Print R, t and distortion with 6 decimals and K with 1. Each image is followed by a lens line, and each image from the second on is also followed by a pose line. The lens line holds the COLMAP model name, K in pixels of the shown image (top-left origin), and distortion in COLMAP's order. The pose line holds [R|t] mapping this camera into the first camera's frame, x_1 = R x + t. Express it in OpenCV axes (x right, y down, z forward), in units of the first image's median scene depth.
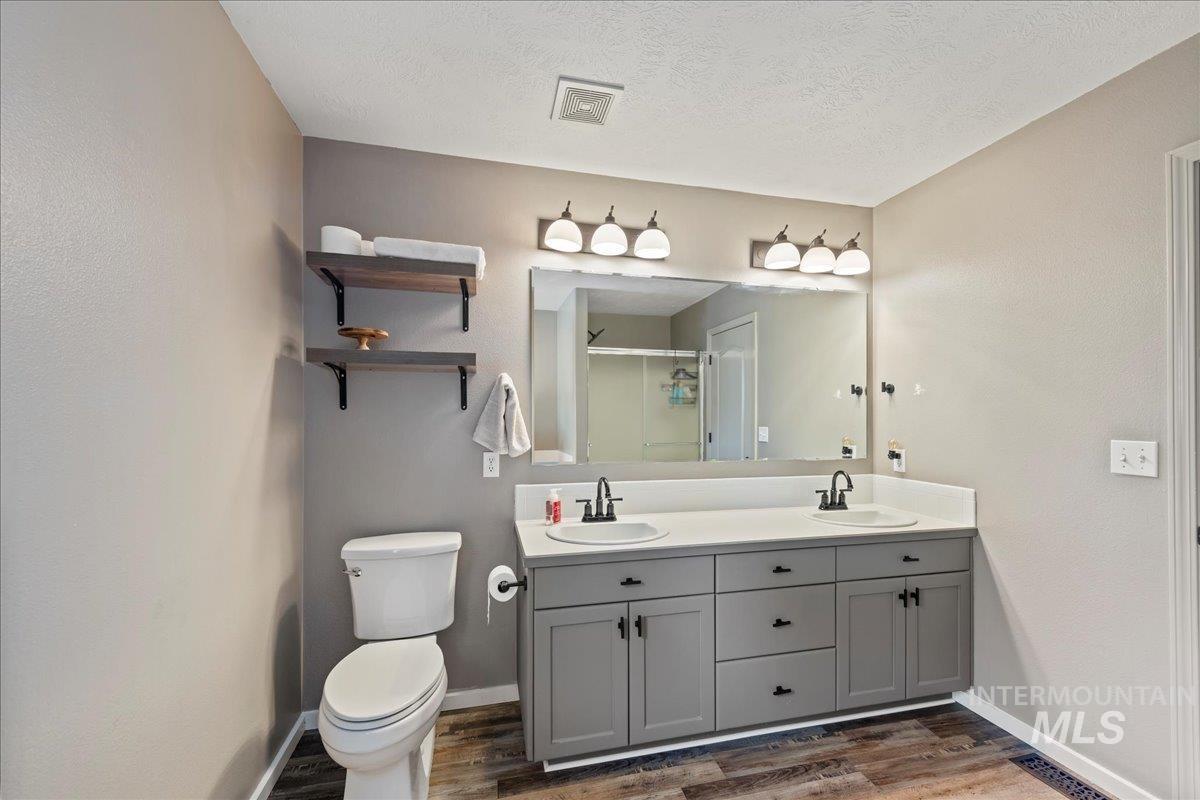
lens RADIAL K [[480.2, 0, 600.6], [0, 480.2, 410.5], [0, 0, 1]] dist [0.002395, 0.000089]
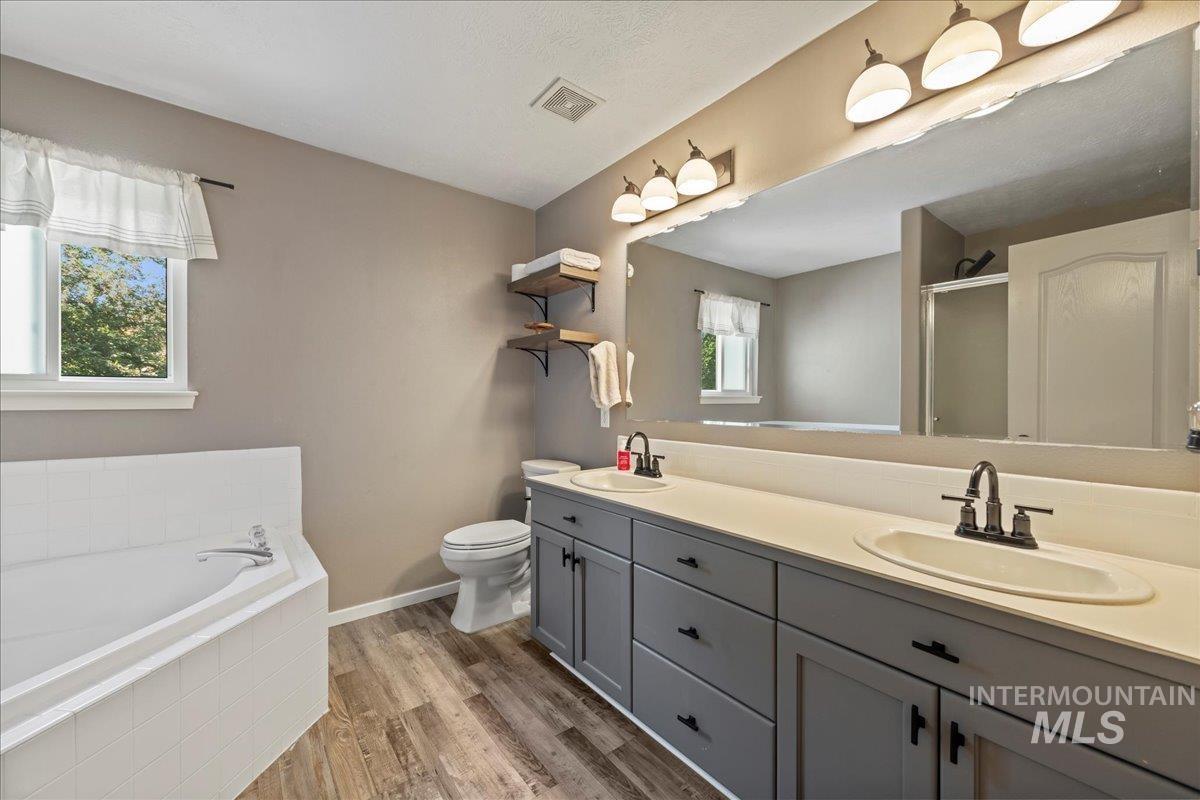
lens RADIAL K [[469.0, 0, 600.0], [0, 469.0, 400.0], [0, 0, 1]] dist [-0.000278, -0.000004]
pose [[0.416975, 0.000308, -0.908918, 0.981955], [0.001742, 0.999998, 0.001138, 0.077633], [0.908916, -0.002058, 0.416973, 0.565635]]
